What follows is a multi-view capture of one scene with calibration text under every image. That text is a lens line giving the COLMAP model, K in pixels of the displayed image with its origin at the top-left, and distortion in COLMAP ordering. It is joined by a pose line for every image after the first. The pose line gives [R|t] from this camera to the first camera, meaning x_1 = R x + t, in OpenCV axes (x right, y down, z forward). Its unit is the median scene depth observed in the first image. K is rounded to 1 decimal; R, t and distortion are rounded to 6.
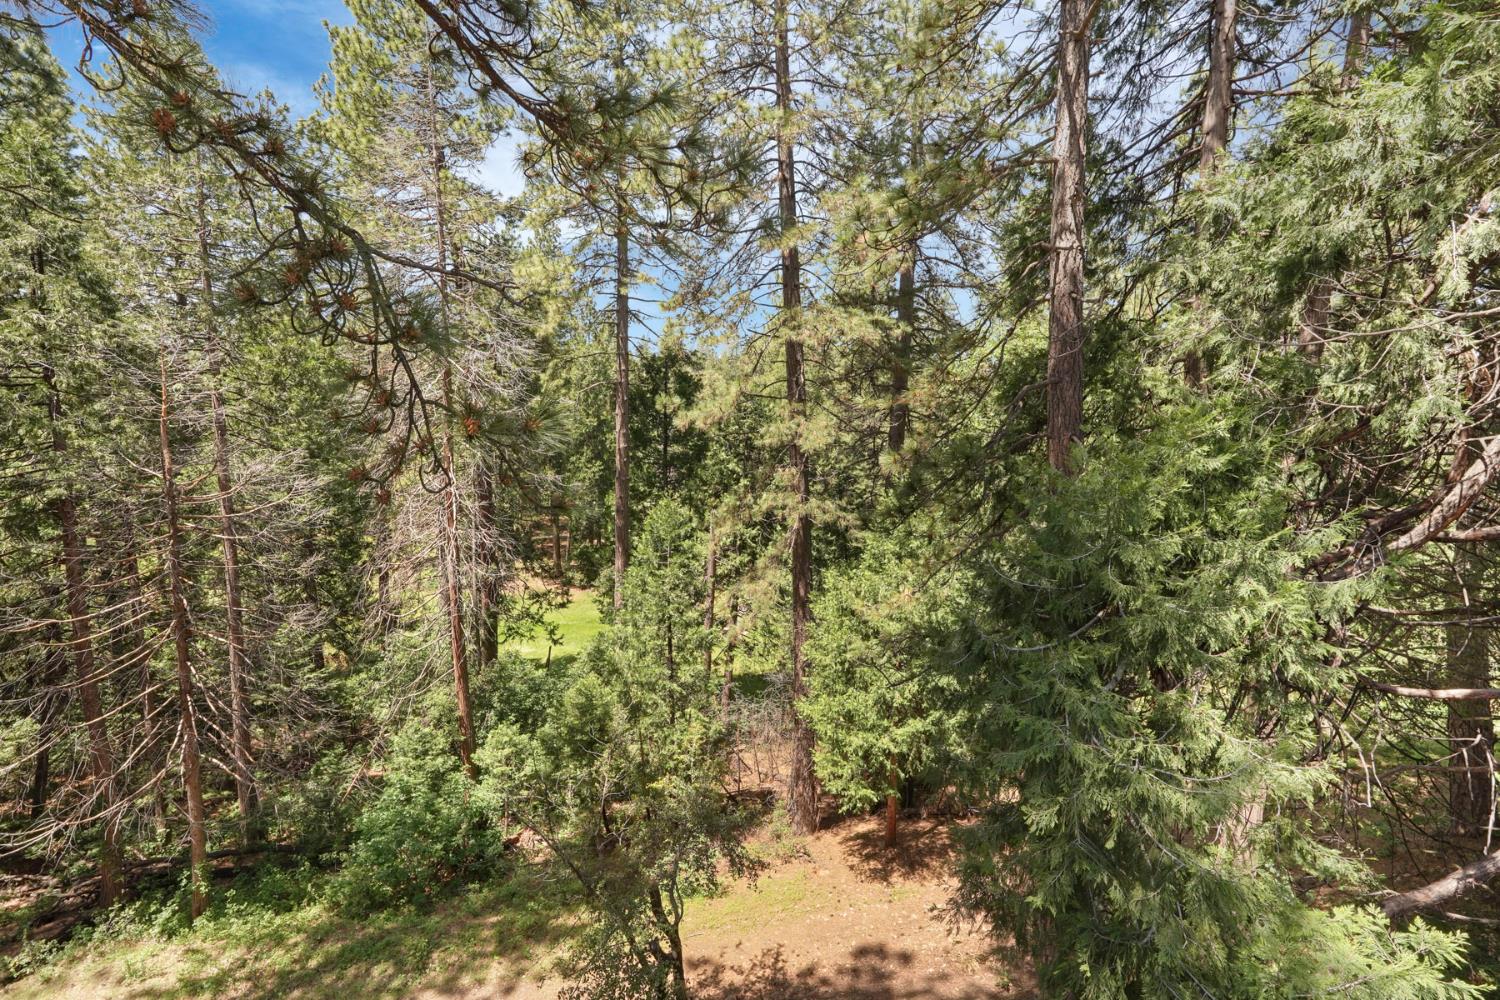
lens RADIAL K [[671.9, 0, 750.3], [0, 671.9, 497.1], [0, 0, 1]] dist [-0.009947, 0.005885]
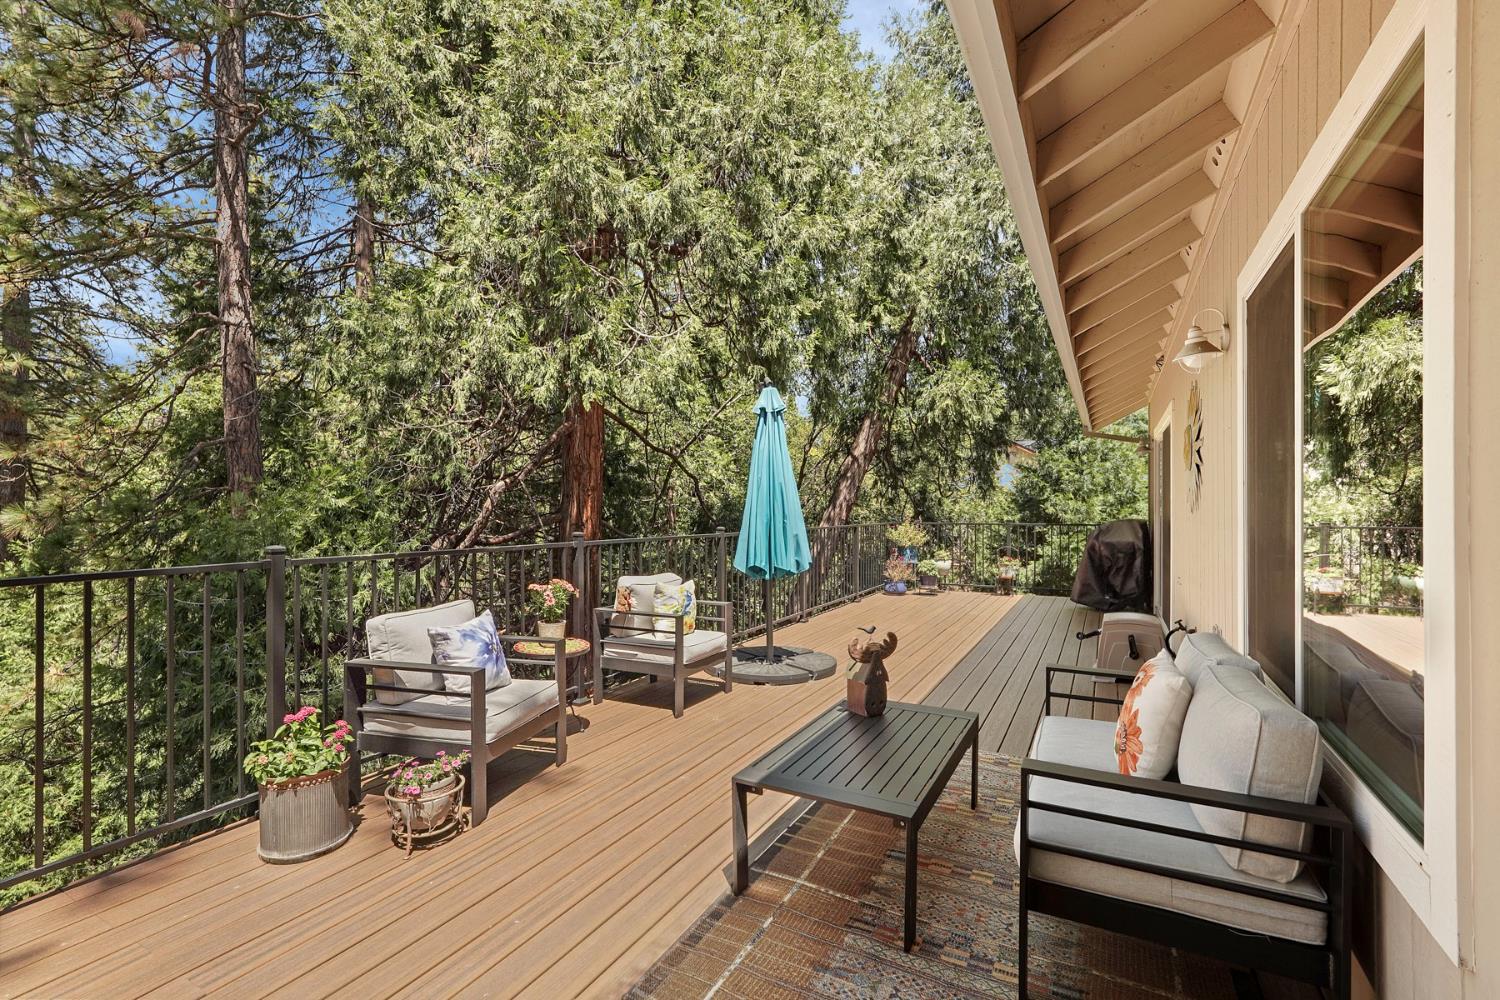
lens RADIAL K [[671.9, 0, 762.7], [0, 671.9, 509.3], [0, 0, 1]] dist [-0.009947, 0.005885]
pose [[0.484178, -0.028996, 0.874489, -0.032620], [0.089634, 0.995836, -0.016608, 0.013579], [-0.870366, 0.086425, 0.484761, -0.102360]]
